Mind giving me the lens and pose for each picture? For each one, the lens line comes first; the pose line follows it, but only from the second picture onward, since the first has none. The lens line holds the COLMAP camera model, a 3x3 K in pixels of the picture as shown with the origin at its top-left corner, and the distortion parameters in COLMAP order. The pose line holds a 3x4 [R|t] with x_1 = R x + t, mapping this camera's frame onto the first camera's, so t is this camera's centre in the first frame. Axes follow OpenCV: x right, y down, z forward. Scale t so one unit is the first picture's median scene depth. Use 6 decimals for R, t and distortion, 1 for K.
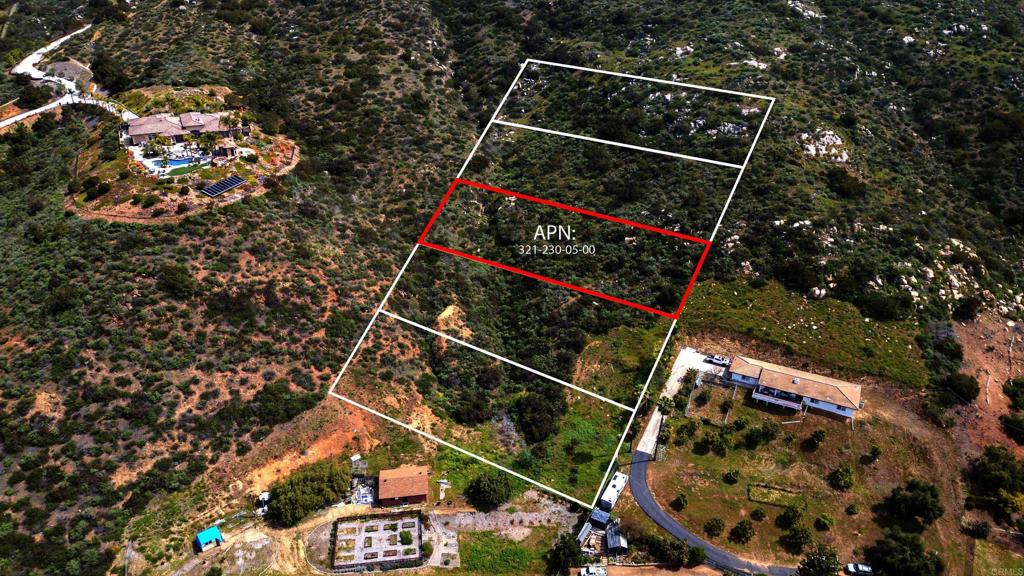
lens RADIAL K [[731.3, 0, 512.0], [0, 731.3, 288.0], [0, 0, 1]] dist [0.064154, -0.063635]
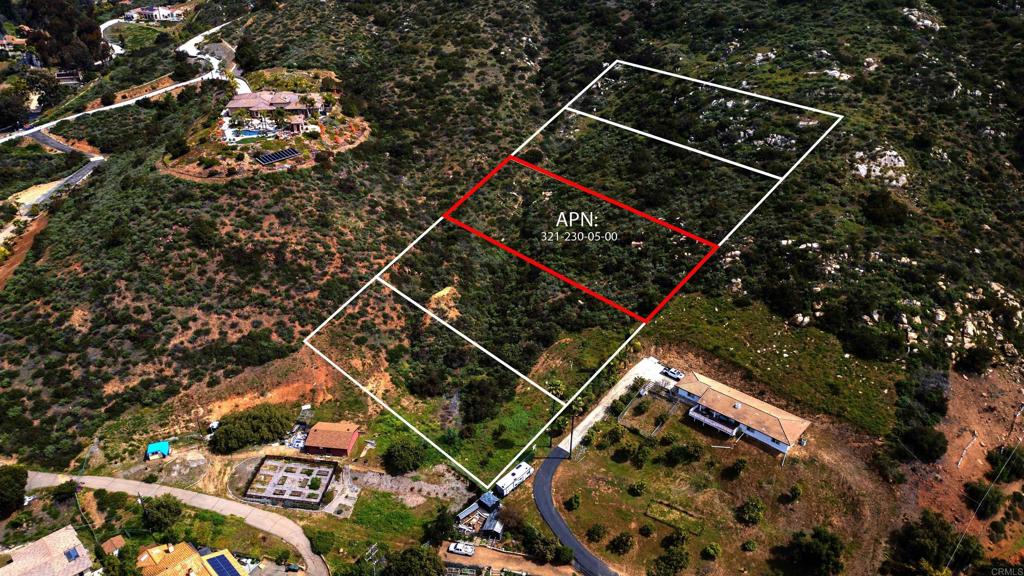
lens RADIAL K [[731.3, 0, 512.0], [0, 731.3, 288.0], [0, 0, 1]] dist [0.064154, -0.063635]
pose [[0.959117, 0.125944, -0.253442, 0.296611], [-0.126458, 0.991868, 0.014330, -0.000662], [0.253186, 0.018306, 0.967244, 0.009613]]
